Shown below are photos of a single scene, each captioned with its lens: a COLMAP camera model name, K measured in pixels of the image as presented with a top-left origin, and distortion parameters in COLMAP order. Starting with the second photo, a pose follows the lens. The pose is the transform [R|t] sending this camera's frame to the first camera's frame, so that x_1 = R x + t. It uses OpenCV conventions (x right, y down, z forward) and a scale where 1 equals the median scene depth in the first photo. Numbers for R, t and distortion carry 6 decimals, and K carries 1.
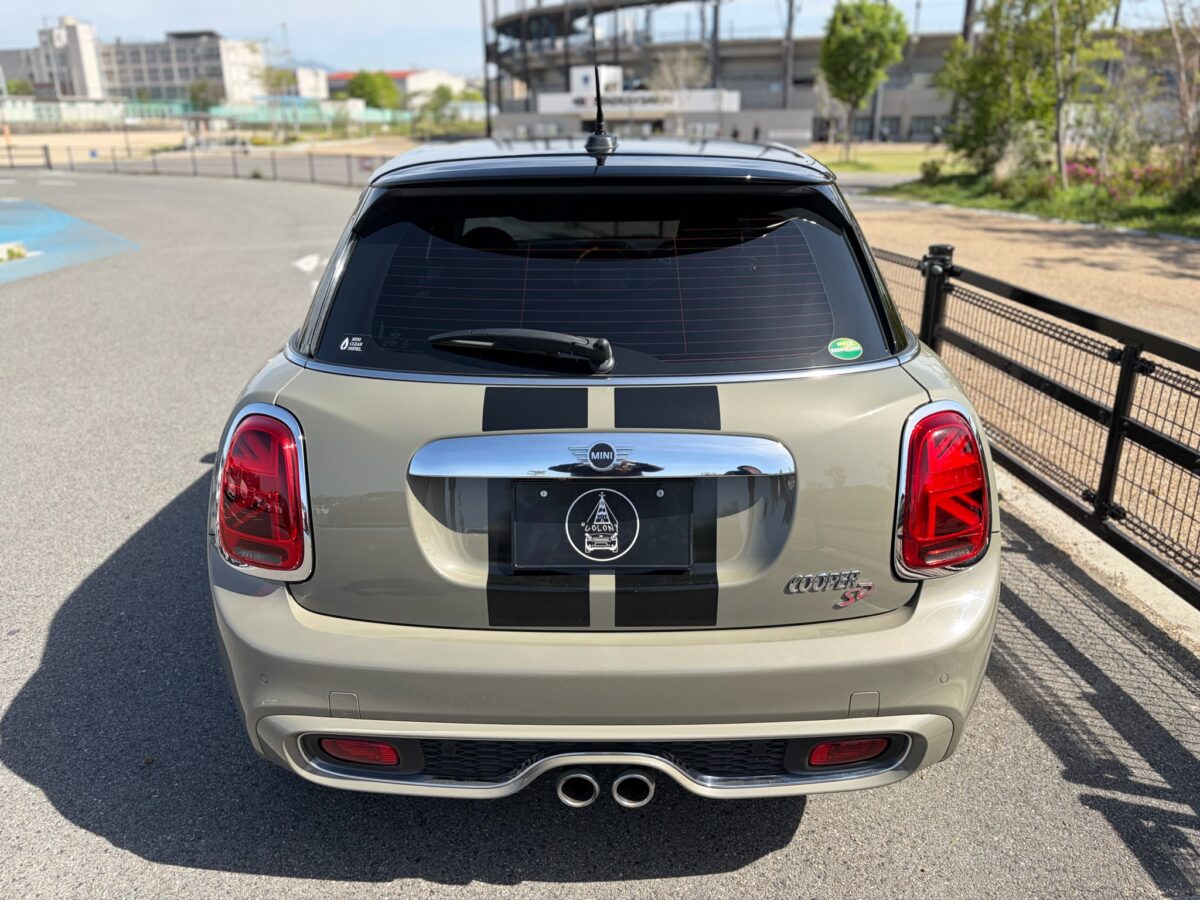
lens RADIAL K [[913.5, 0, 598.3], [0, 913.5, 456.3], [0, 0, 1]] dist [0.038568, -0.040727]
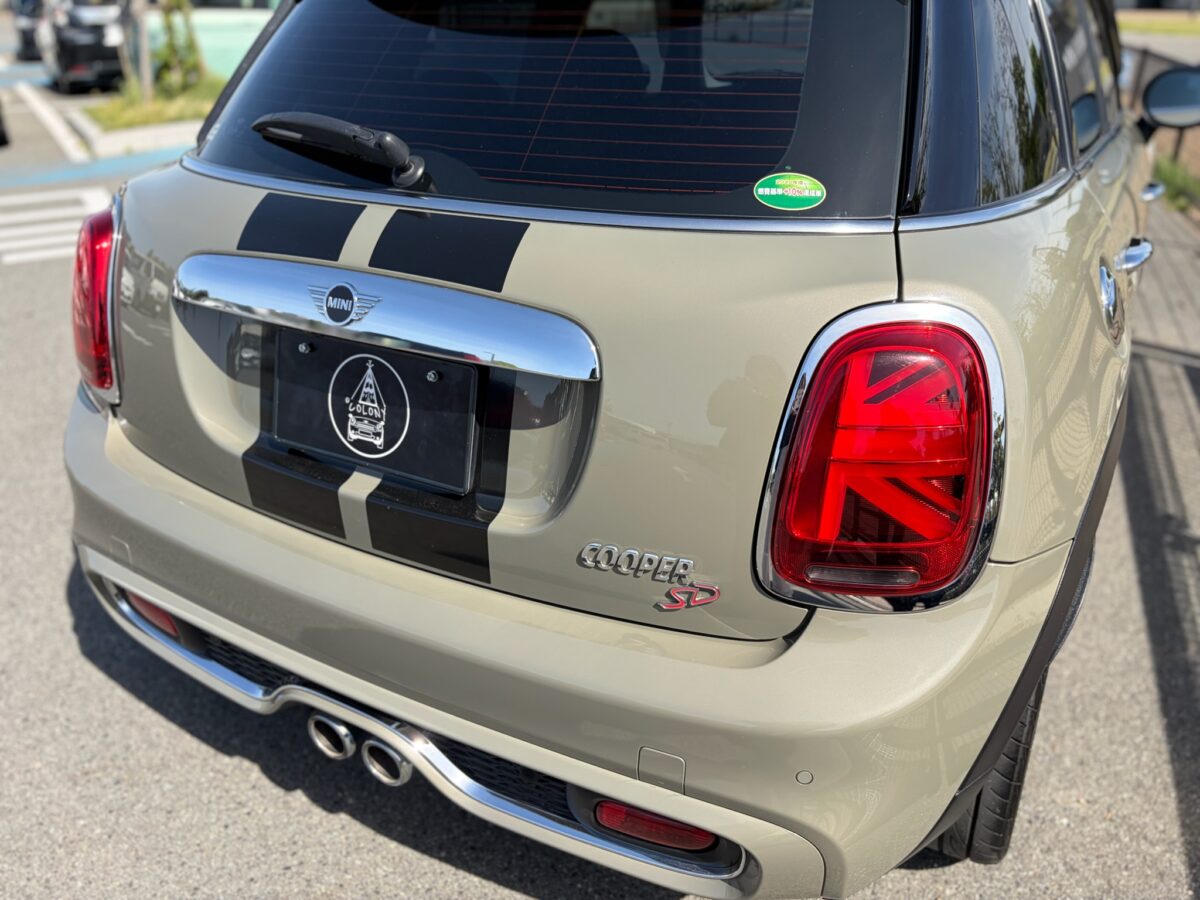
lens RADIAL K [[913.5, 0, 597.7], [0, 913.5, 459.4], [0, 0, 1]] dist [0.038568, -0.040727]
pose [[0.878479, 0.213657, -0.427346, 0.474038], [-0.158643, 0.974135, 0.160914, -0.027623], [0.450673, -0.073565, 0.889653, 0.442334]]
